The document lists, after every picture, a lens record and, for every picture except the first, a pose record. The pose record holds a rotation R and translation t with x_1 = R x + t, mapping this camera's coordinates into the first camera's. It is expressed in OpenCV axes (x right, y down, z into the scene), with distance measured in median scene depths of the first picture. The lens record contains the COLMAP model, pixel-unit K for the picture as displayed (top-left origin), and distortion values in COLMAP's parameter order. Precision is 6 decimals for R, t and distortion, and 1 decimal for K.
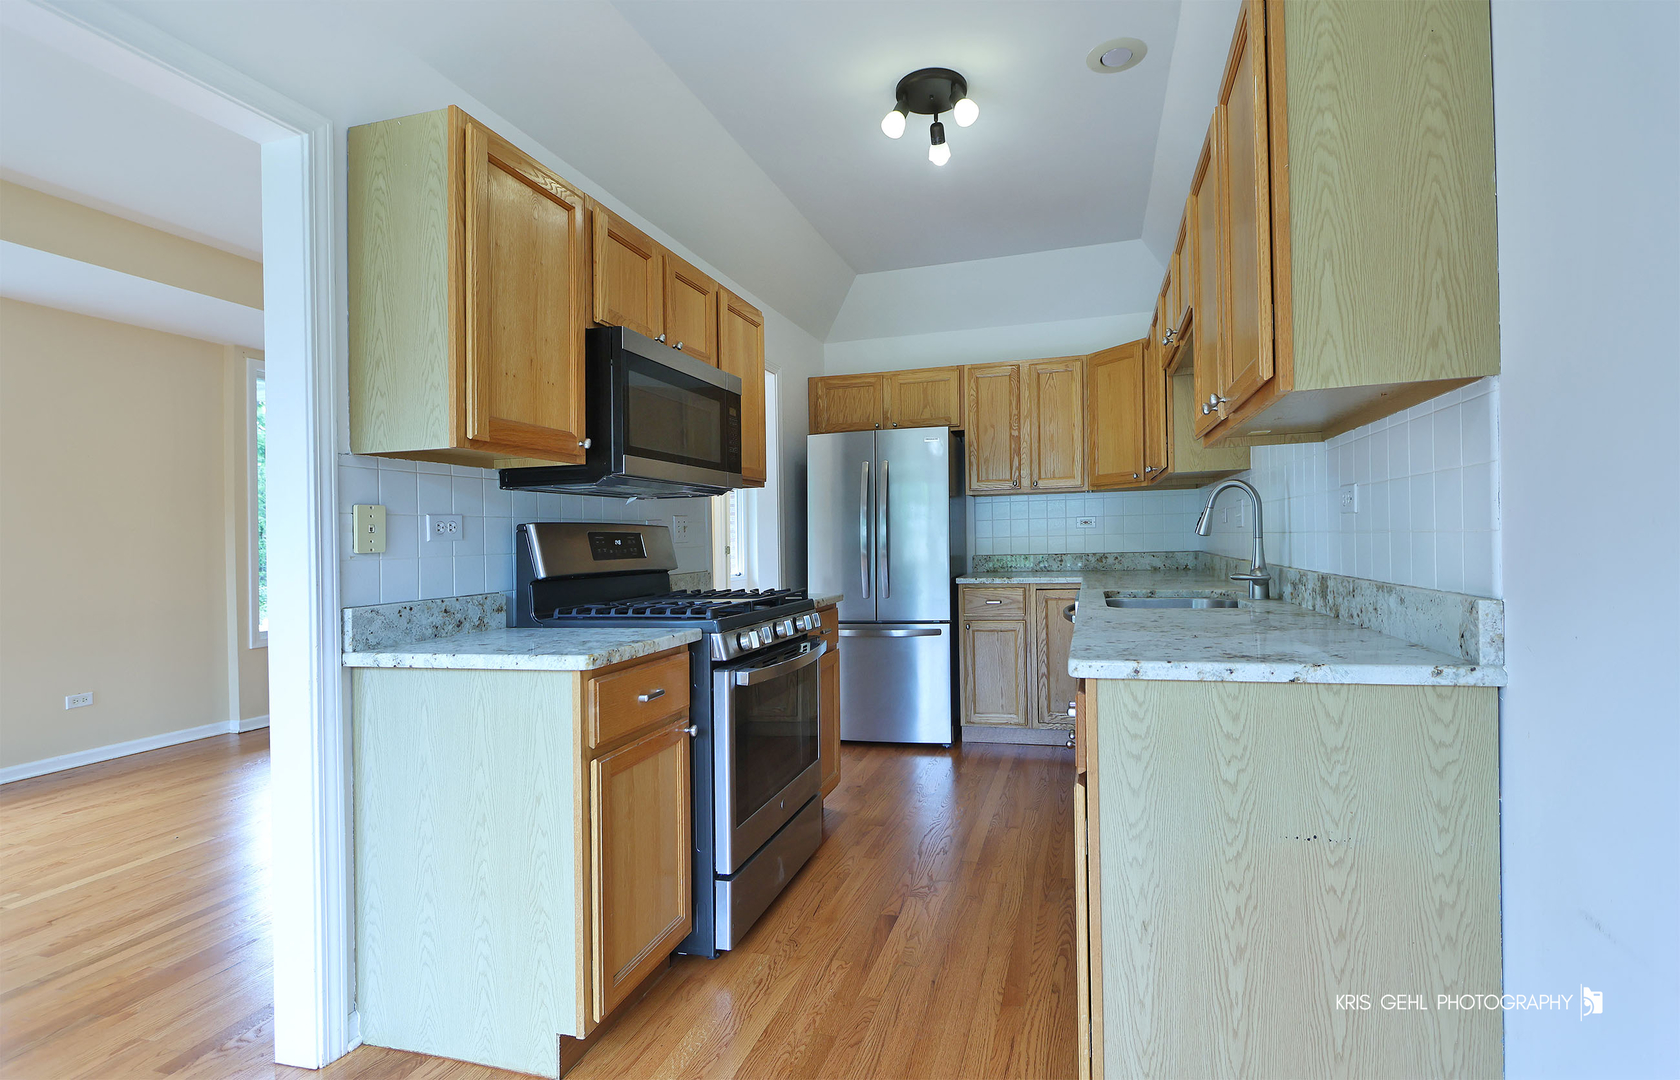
lens RADIAL K [[776.5, 0, 876.8], [0, 776.5, 523.9], [0, 0, 1]] dist [0.004210, -0.003837]
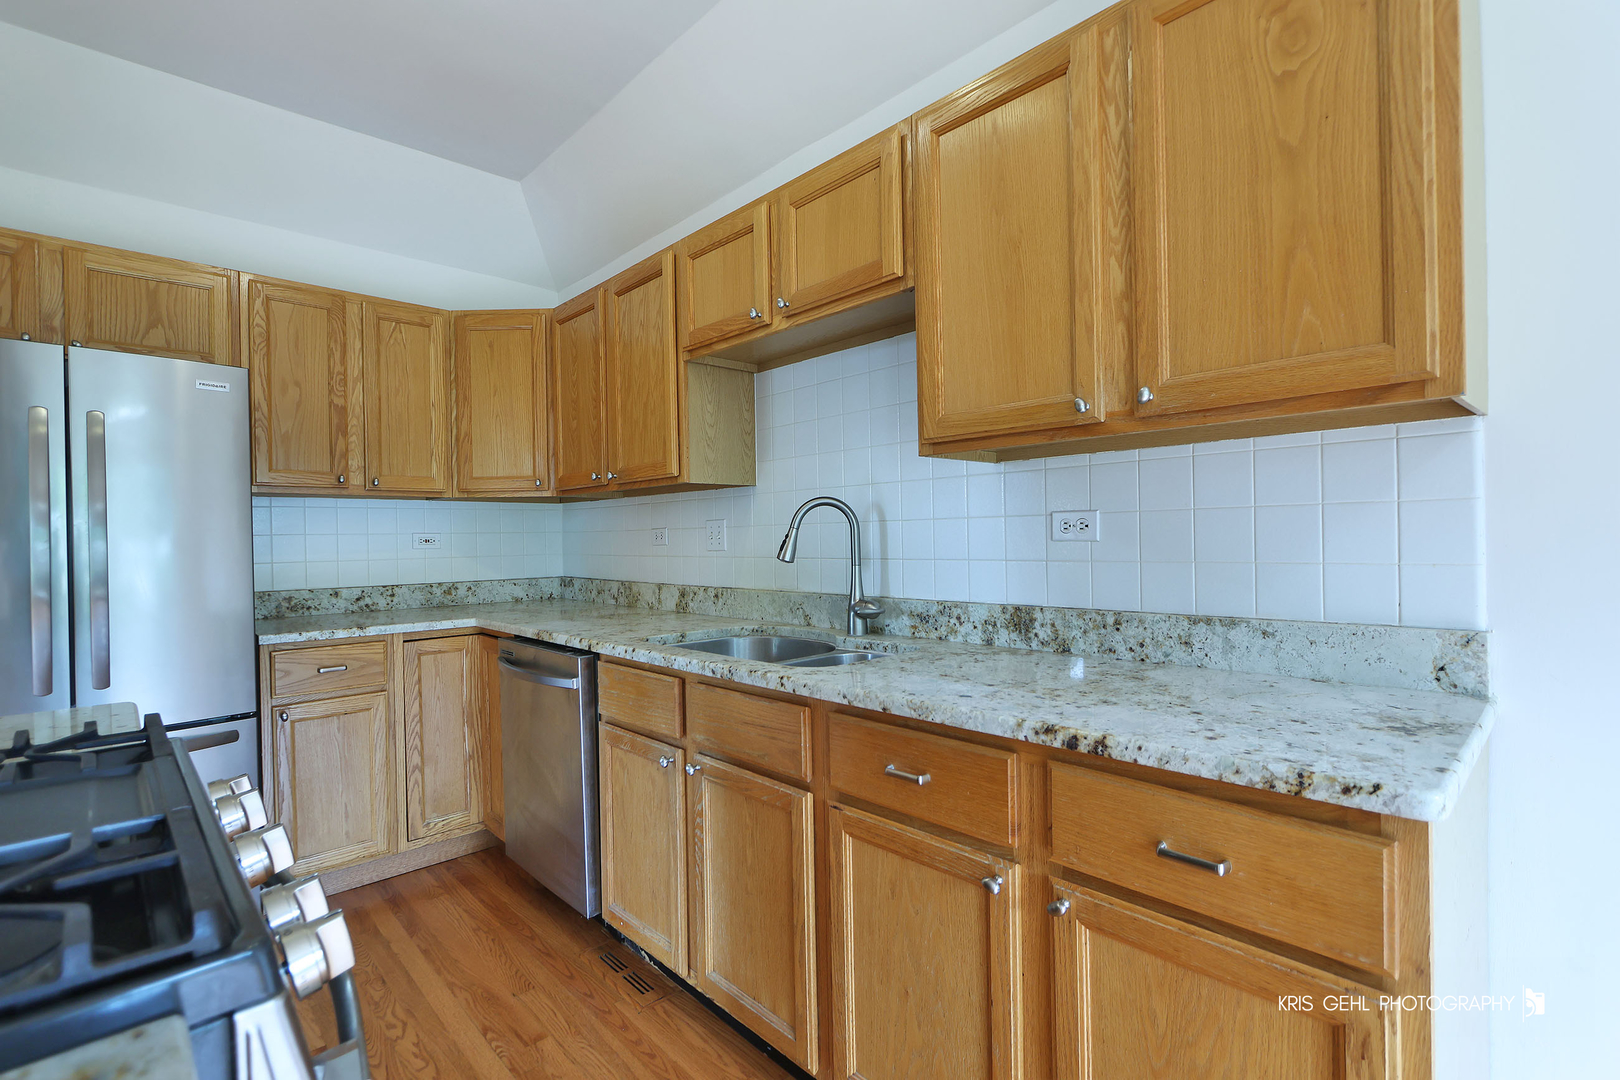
lens RADIAL K [[748.6, 0, 797.0], [0, 748.6, 540.3], [0, 0, 1]] dist [-0.003835, -0.000648]
pose [[0.521972, 0.015386, 0.852824, -0.163300], [-0.013149, 0.999864, -0.009991, -0.000080], [-0.852861, -0.005998, 0.522103, 0.376945]]
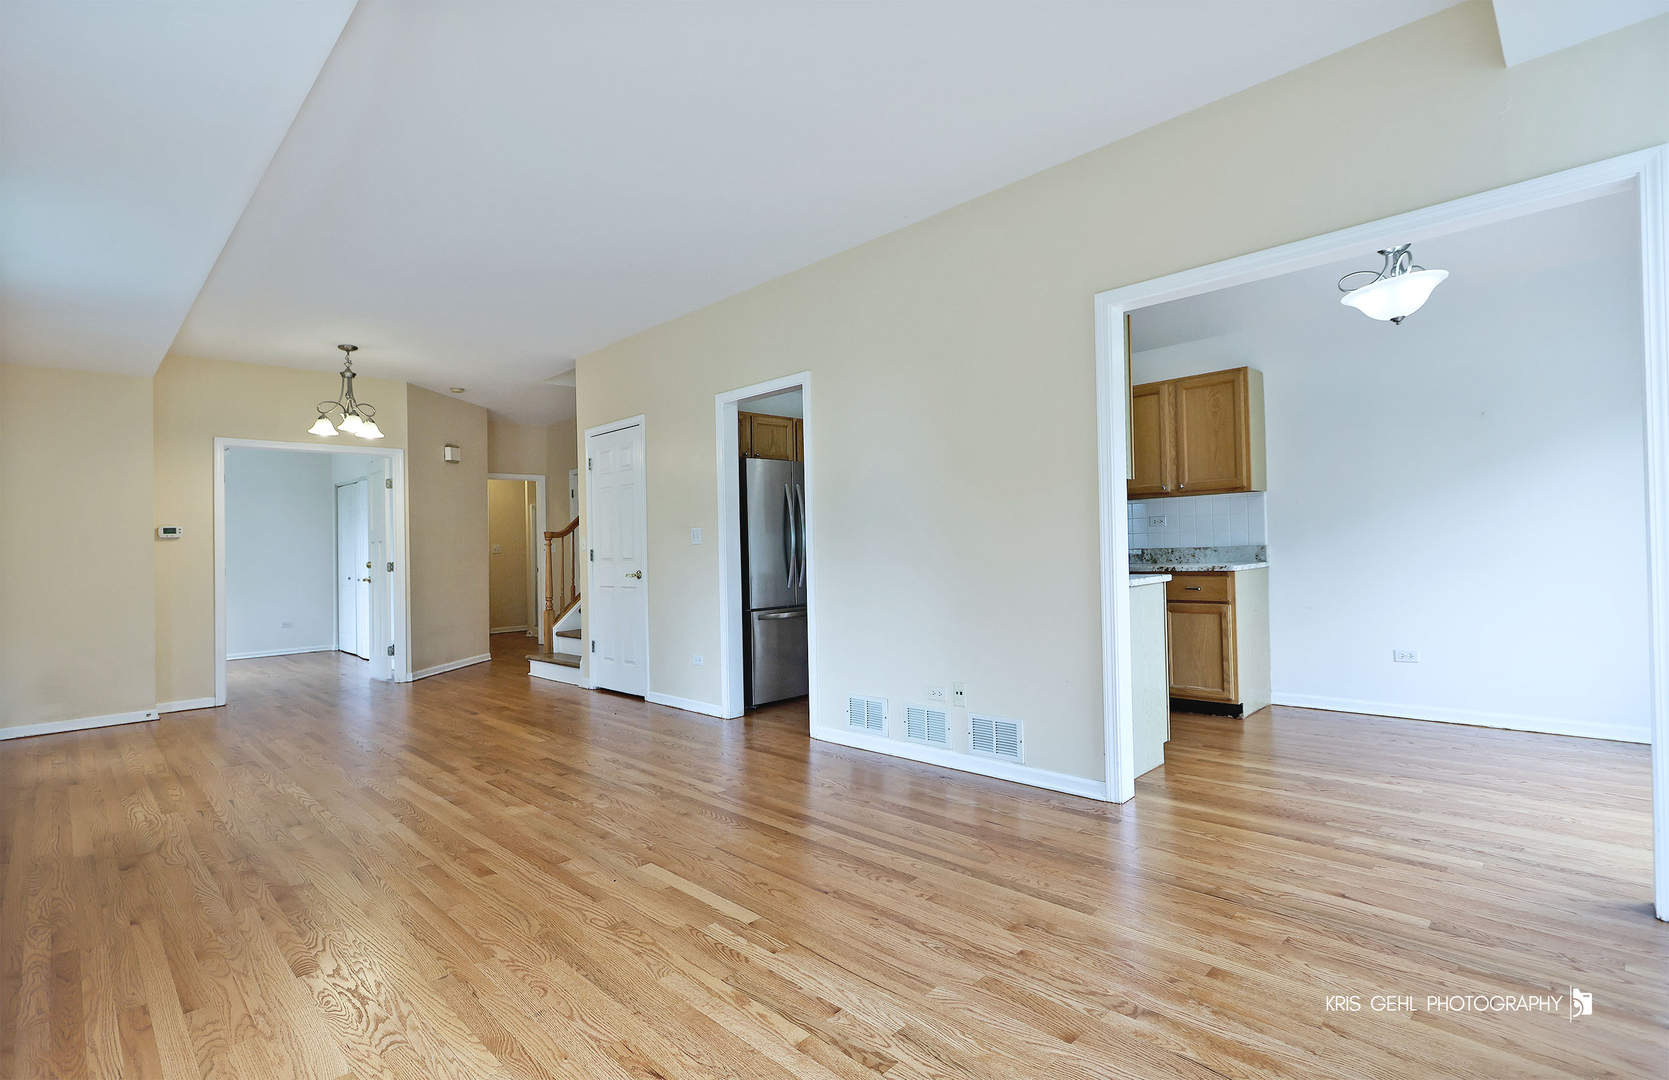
lens RADIAL K [[771.5, 0, 841.4], [0, 771.5, 554.0], [0, 0, 1]] dist [0.004210, -0.003837]
pose [[0.486517, -0.000073, 0.873671, -1.156804], [0.003515, 0.999992, -0.001873, 0.042849], [-0.873664, 0.003982, 0.486513, 0.292016]]
